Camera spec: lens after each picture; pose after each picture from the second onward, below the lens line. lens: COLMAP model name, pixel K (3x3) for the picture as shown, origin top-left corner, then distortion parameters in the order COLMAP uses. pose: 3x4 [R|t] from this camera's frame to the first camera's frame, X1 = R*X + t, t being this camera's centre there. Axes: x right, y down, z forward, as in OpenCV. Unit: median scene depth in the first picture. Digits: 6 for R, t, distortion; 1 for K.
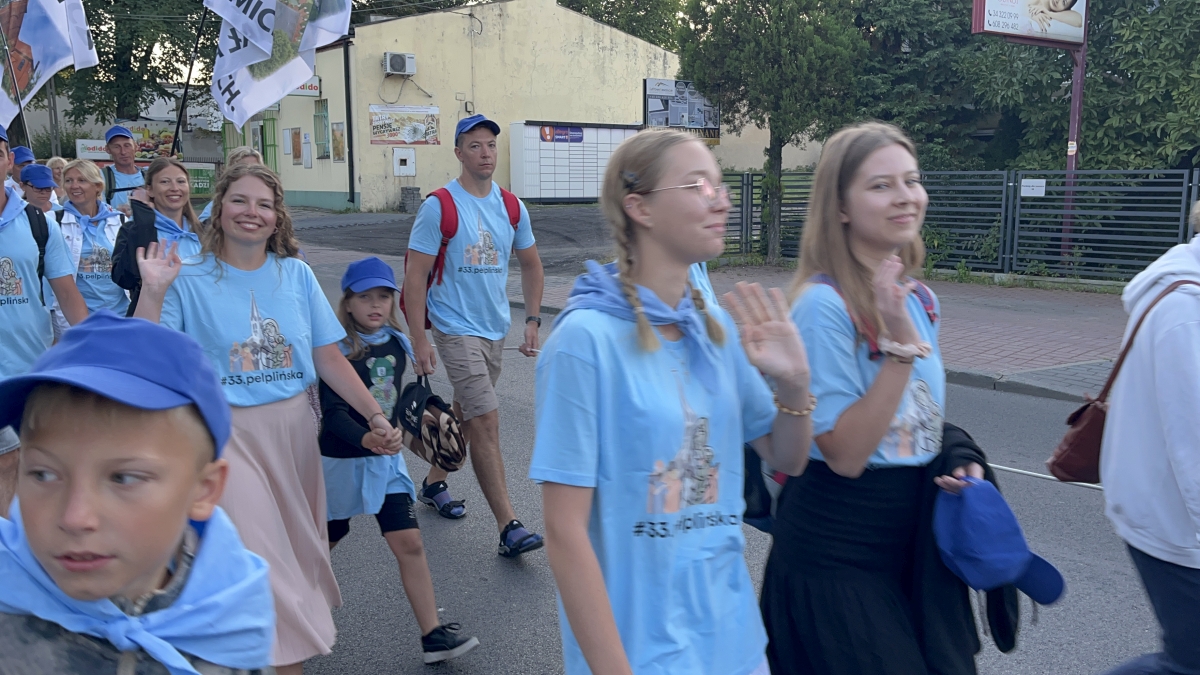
lens RADIAL K [[1028.9, 0, 599.6], [0, 1028.9, 341.7], [0, 0, 1]] dist [0.055999, -0.067614]
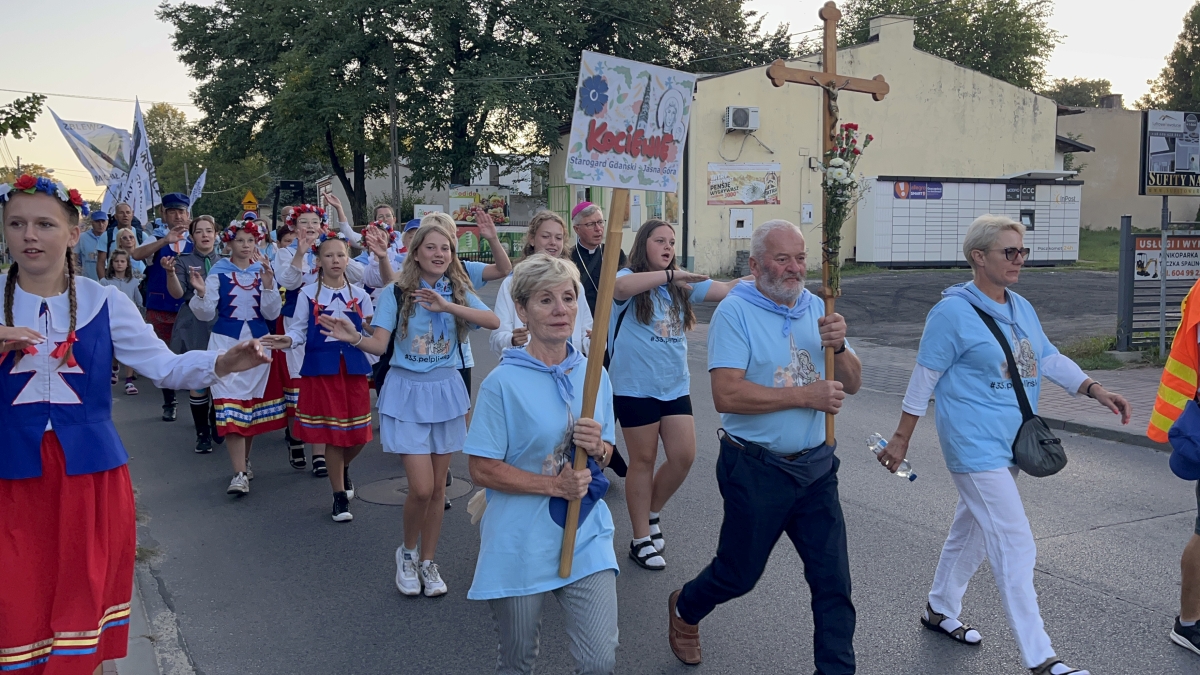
lens RADIAL K [[1028.9, 0, 603.0], [0, 1028.9, 337.1], [0, 0, 1]] dist [0.055999, -0.067614]
pose [[0.966620, 0.022356, -0.255236, -0.082605], [-0.038278, 0.997607, -0.057583, -0.017467], [0.253337, 0.065431, 0.965163, 0.100905]]
